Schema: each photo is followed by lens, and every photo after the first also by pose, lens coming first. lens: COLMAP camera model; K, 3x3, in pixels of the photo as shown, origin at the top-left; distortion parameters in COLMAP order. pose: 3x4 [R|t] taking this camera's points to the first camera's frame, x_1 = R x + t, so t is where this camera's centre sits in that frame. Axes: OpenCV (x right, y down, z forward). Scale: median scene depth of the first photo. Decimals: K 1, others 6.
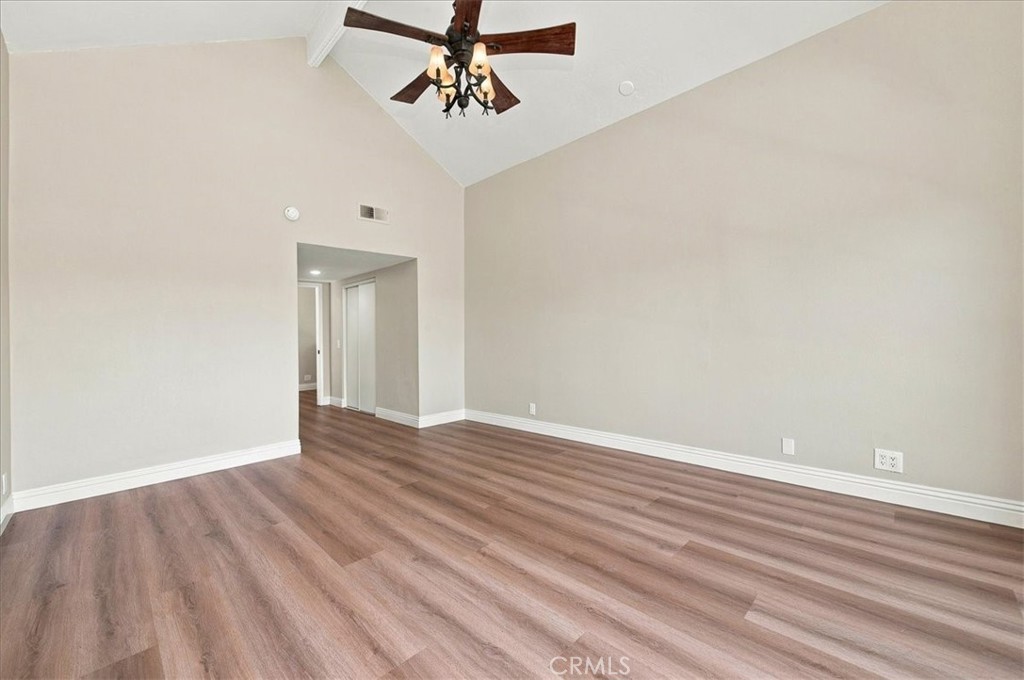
lens RADIAL K [[400.4, 0, 514.8], [0, 400.4, 337.2], [0, 0, 1]] dist [-0.001069, -0.000309]
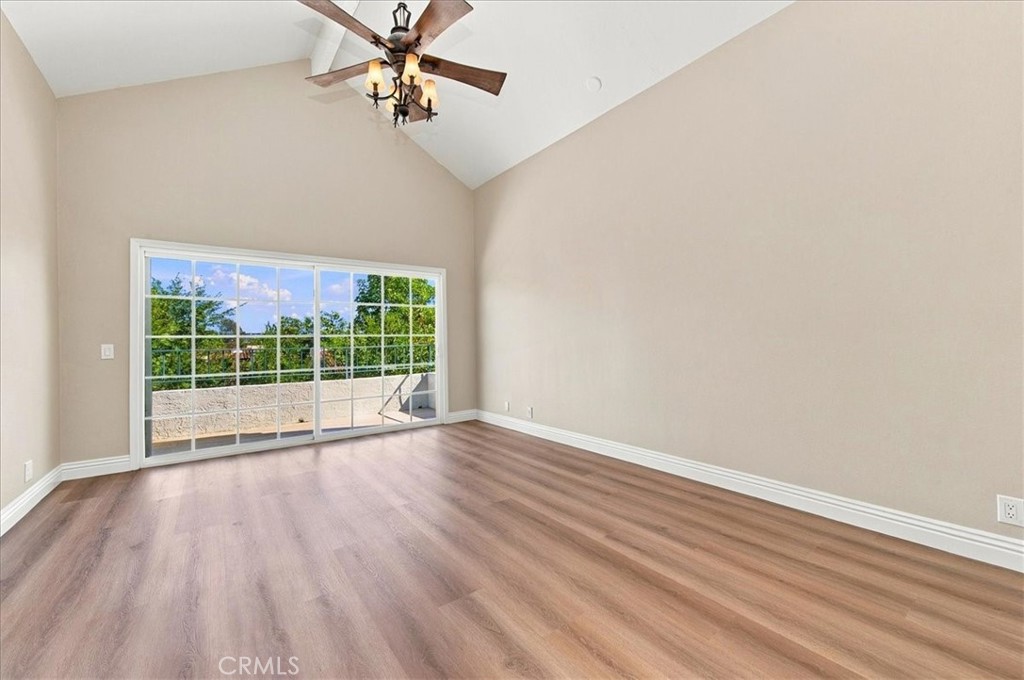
lens RADIAL K [[400.4, 0, 514.8], [0, 400.4, 337.2], [0, 0, 1]] dist [-0.001069, -0.000309]
pose [[-0.986815, 0.049821, 0.153995, -0.564907], [0.049022, 0.998757, -0.008989, 0.023653], [-0.154251, -0.001322, -0.988031, 1.947528]]
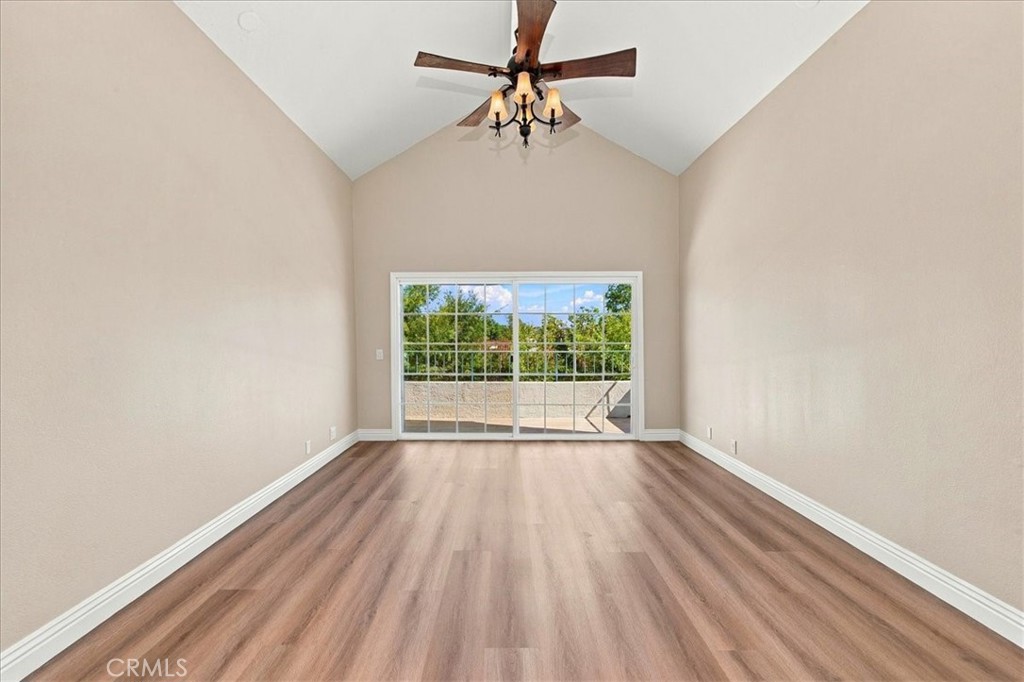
lens RADIAL K [[410.4, 0, 511.5], [0, 410.4, 344.7], [0, 0, 1]] dist [-0.002345, -0.000548]
pose [[-0.704302, 0.018632, 0.709656, -0.841793], [0.027319, 0.999626, 0.000868, -0.043161], [-0.709375, 0.019999, -0.704548, 1.745215]]
